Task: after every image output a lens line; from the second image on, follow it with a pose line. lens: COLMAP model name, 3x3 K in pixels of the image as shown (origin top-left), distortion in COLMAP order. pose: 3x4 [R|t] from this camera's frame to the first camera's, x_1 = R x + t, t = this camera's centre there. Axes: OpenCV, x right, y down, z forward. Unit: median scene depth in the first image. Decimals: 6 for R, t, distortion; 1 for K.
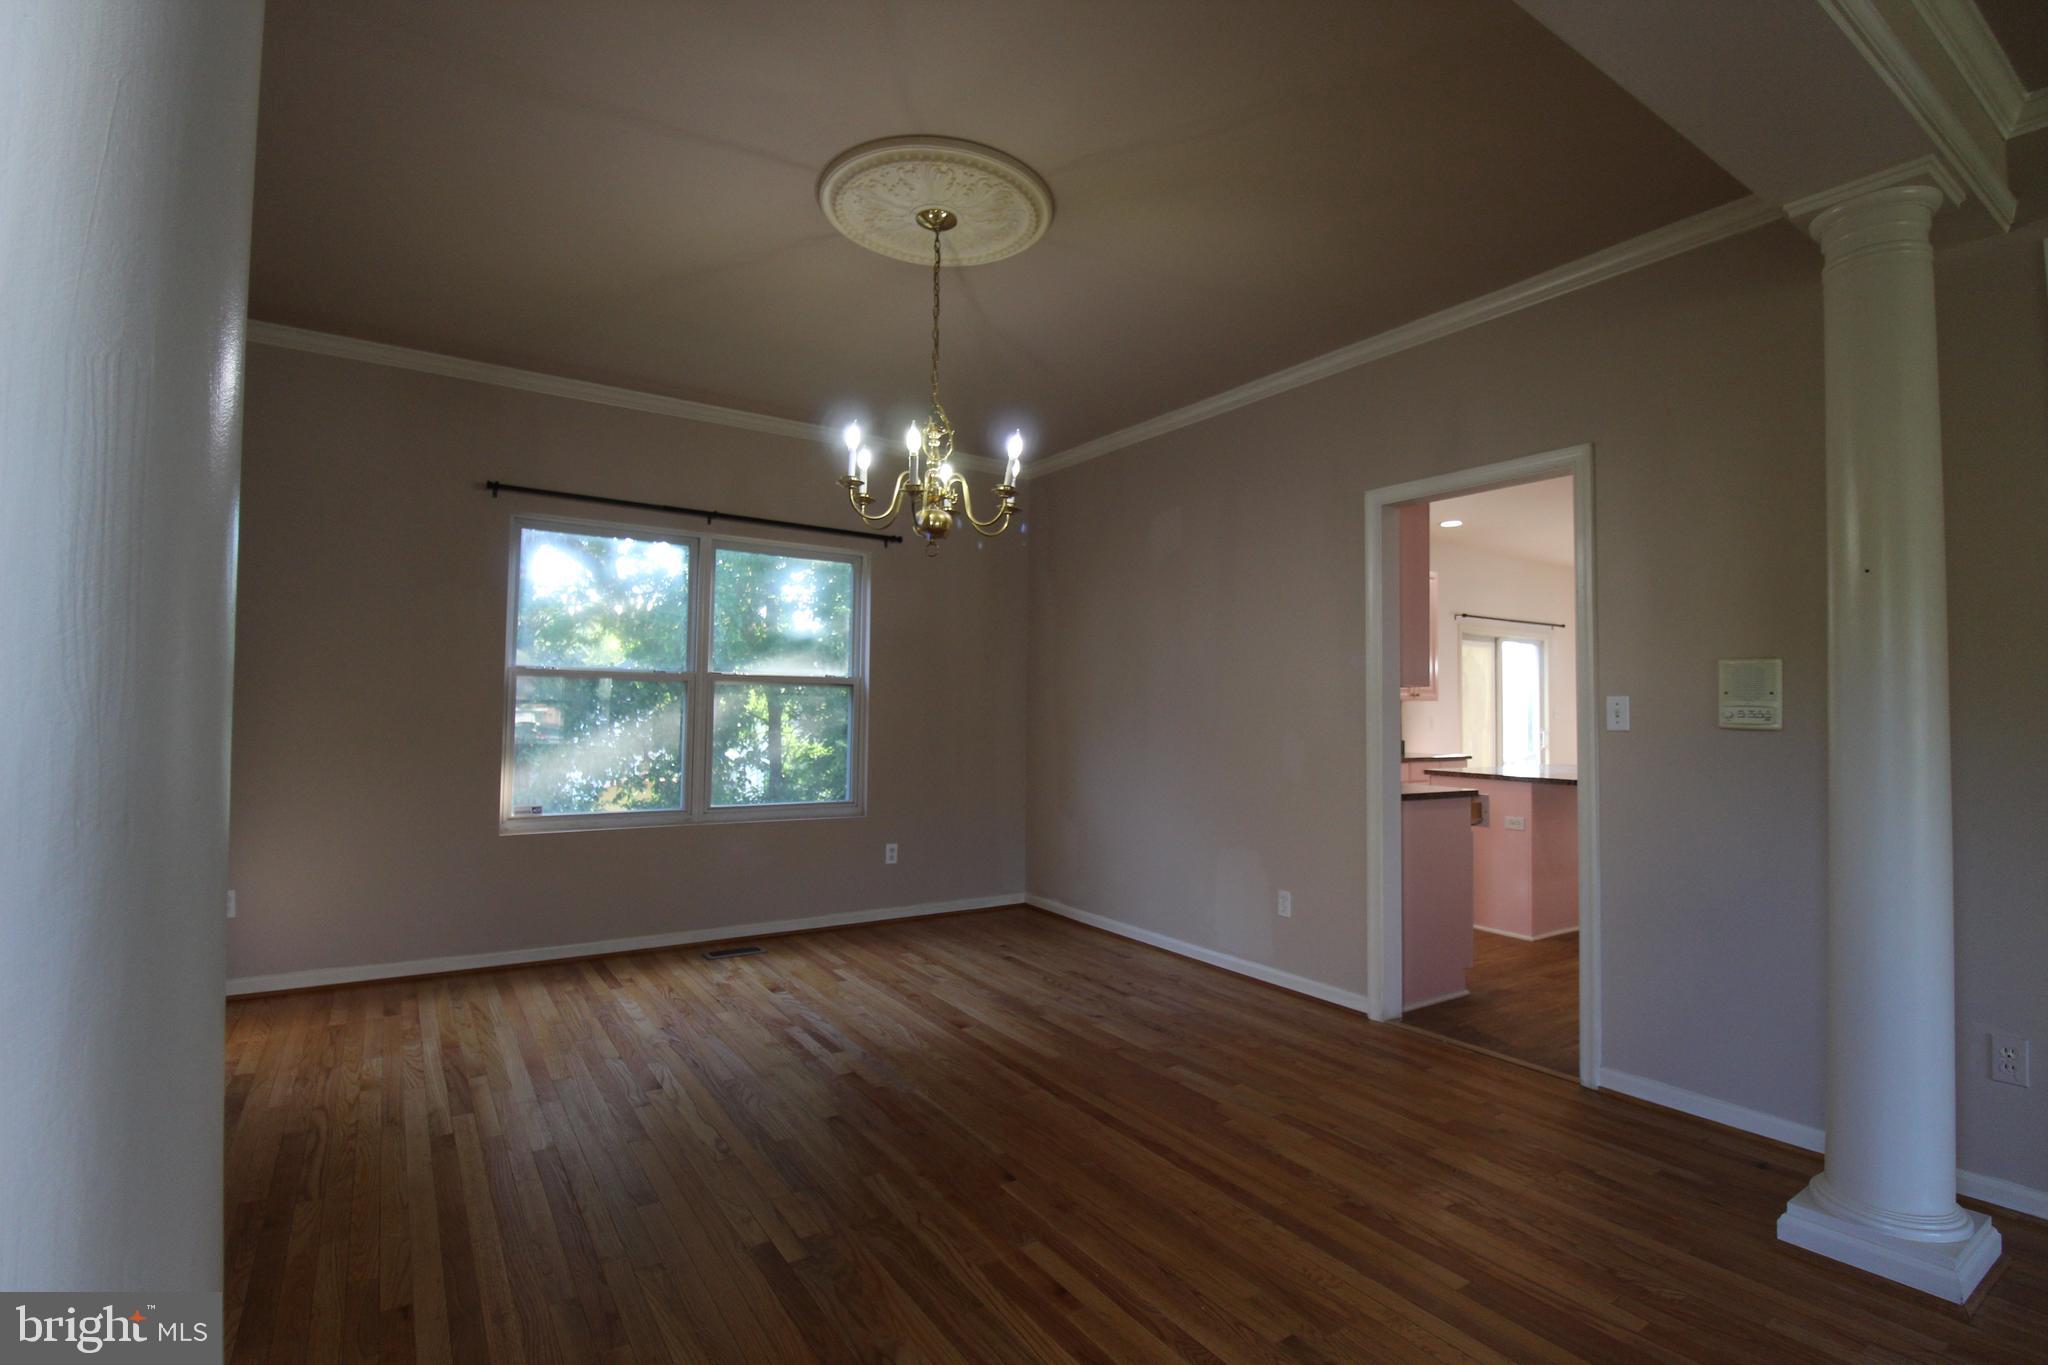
lens RADIAL K [[955.4, 0, 1033.2], [0, 955.4, 673.0], [0, 0, 1]] dist [0.000558, -0.012677]
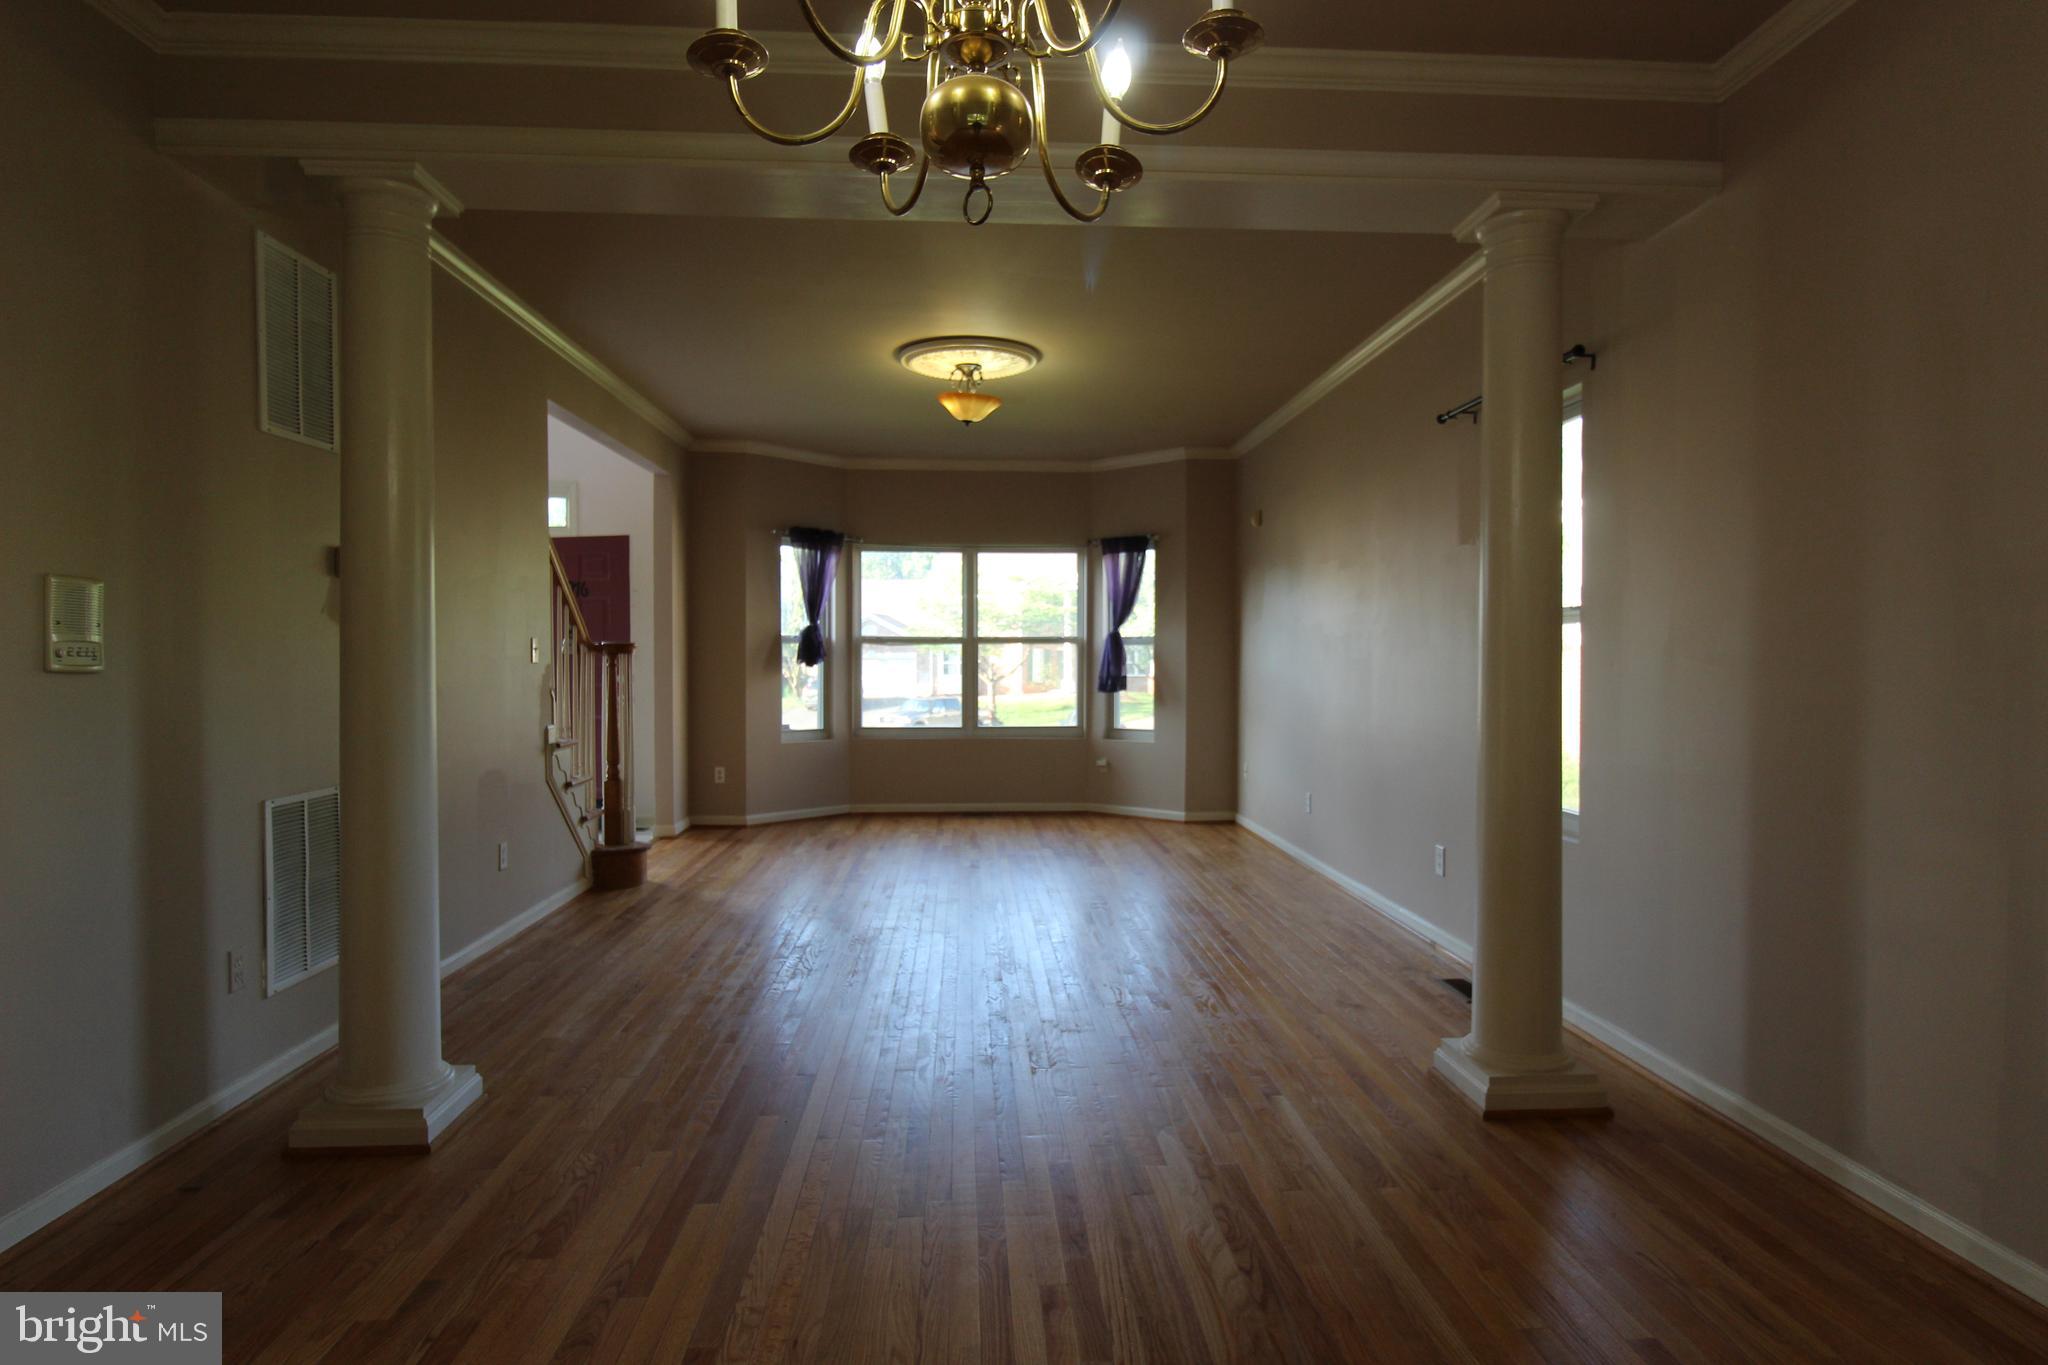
lens RADIAL K [[1121.1, 0, 1050.9], [0, 1121.1, 681.3], [0, 0, 1]] dist [0.006354, -0.014258]
pose [[-0.869697, -0.022770, 0.493061, -0.251883], [-0.031609, 0.999454, -0.009599, 0.036981], [-0.492573, -0.023933, -0.869942, 1.012899]]
